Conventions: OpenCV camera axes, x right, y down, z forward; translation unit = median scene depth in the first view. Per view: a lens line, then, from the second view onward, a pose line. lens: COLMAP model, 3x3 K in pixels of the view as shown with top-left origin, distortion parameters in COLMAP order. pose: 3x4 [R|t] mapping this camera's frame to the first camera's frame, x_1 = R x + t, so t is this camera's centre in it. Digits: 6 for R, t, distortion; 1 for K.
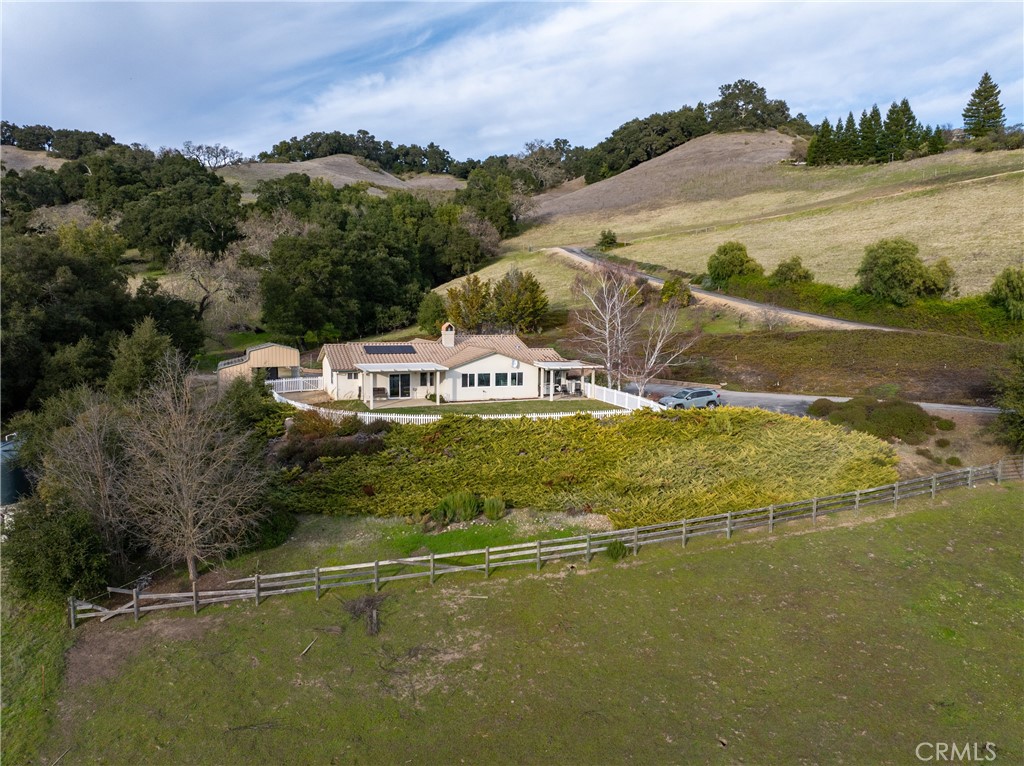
lens RADIAL K [[704.5, 0, 512.0], [0, 704.5, 383.0], [0, 0, 1]] dist [-0.035617, -0.000485]
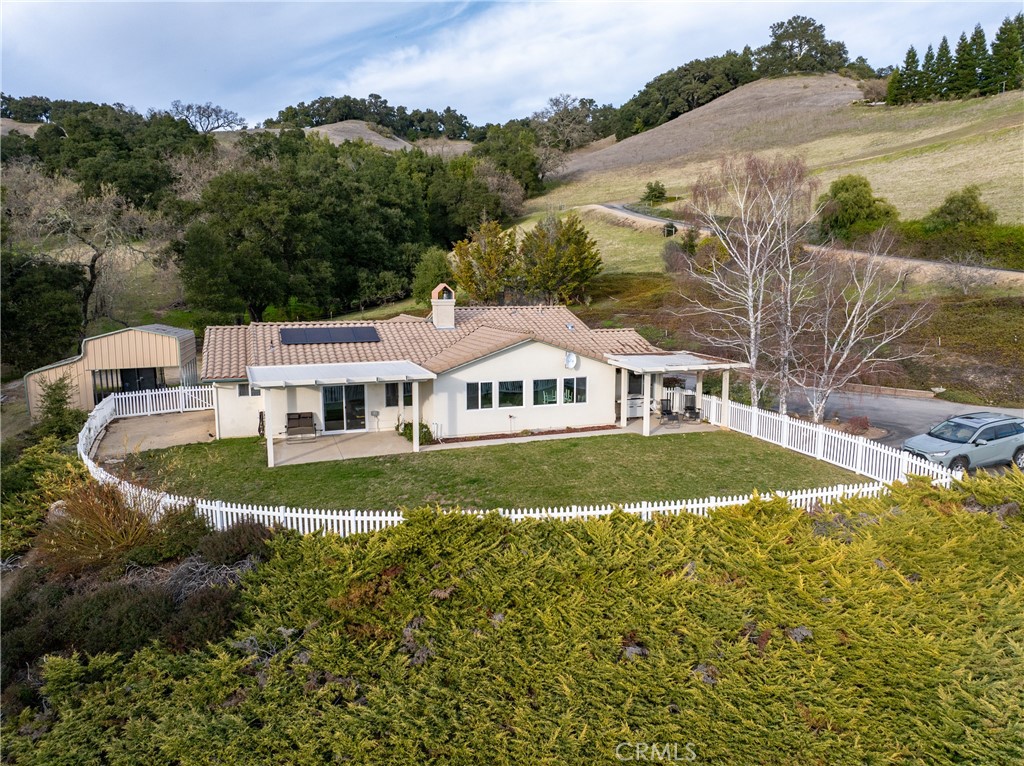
lens RADIAL K [[704.5, 0, 512.0], [0, 704.5, 383.0], [0, 0, 1]] dist [-0.035617, -0.000485]
pose [[0.999454, -0.008712, -0.031859, -0.007547], [0.009751, 0.999421, 0.032587, -0.009479], [0.031556, -0.032880, 0.998961, 0.164317]]
